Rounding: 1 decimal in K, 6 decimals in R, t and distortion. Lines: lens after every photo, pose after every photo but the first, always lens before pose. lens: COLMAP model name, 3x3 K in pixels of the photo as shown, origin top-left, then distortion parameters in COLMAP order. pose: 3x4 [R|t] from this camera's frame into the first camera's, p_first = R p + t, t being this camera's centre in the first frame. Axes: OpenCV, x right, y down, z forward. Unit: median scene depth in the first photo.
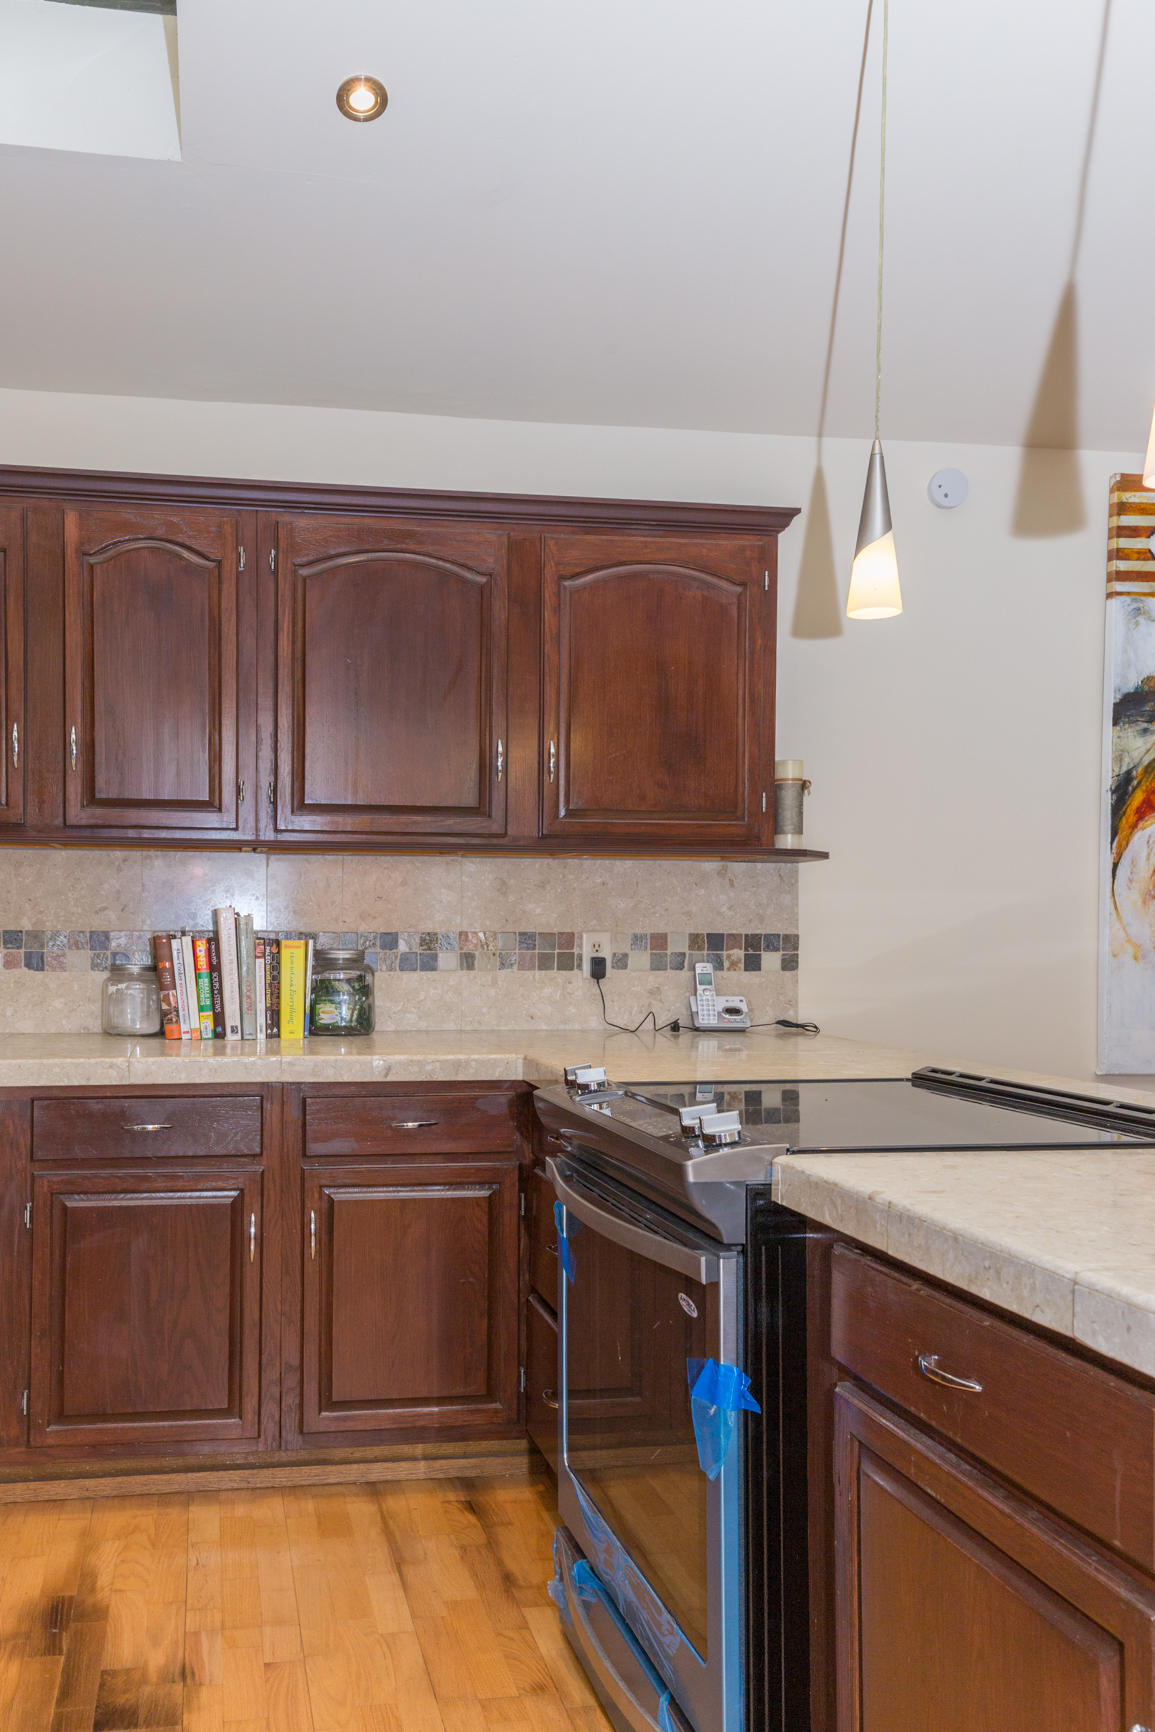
lens RADIAL K [[1462.8, 0, 402.7], [0, 1462.8, 947.4], [0, 0, 1]] dist [0.056482, -0.003574]
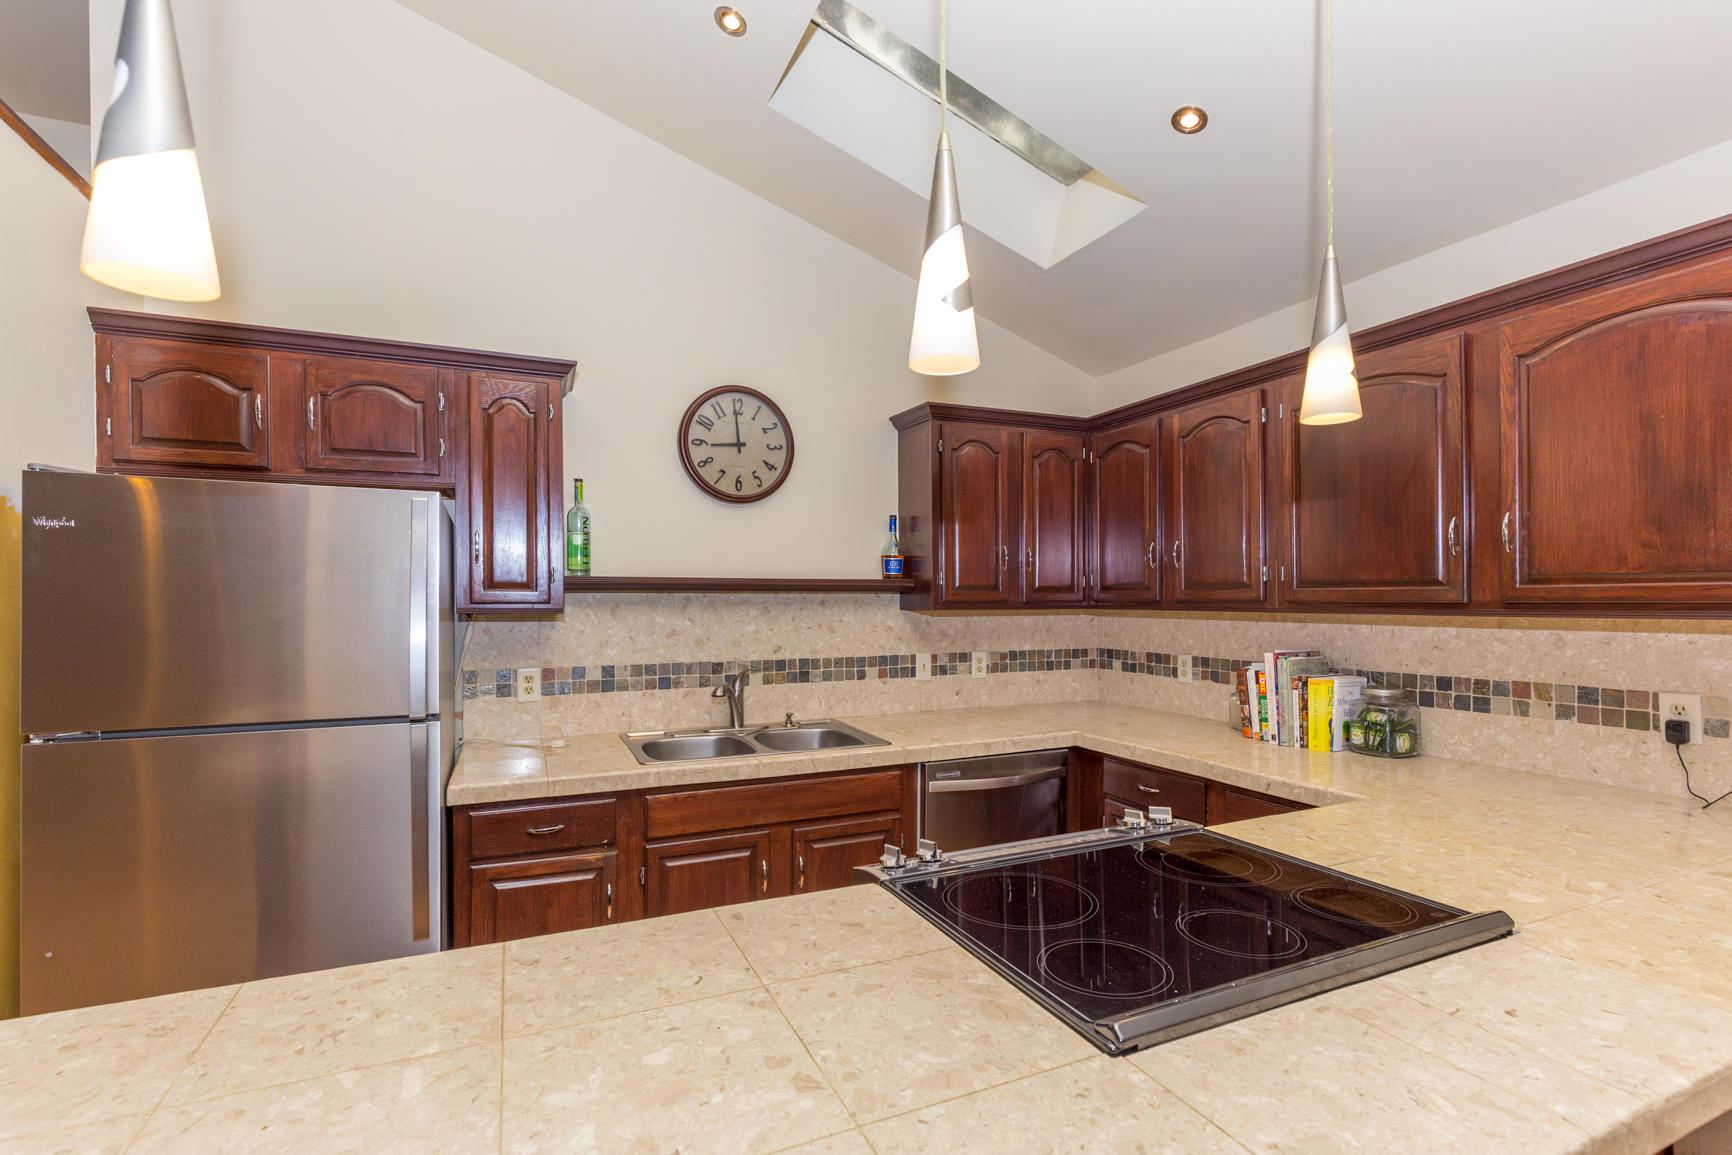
lens RADIAL K [[794.6, 0, 870.1], [0, 794.6, 603.4], [0, 0, 1]] dist [-0.001169, -0.000298]
pose [[0.270800, -0.005751, -0.962618, 0.487720], [-0.000433, 0.999981, -0.006096, -0.065635], [0.962636, 0.002067, 0.270793, 0.364684]]
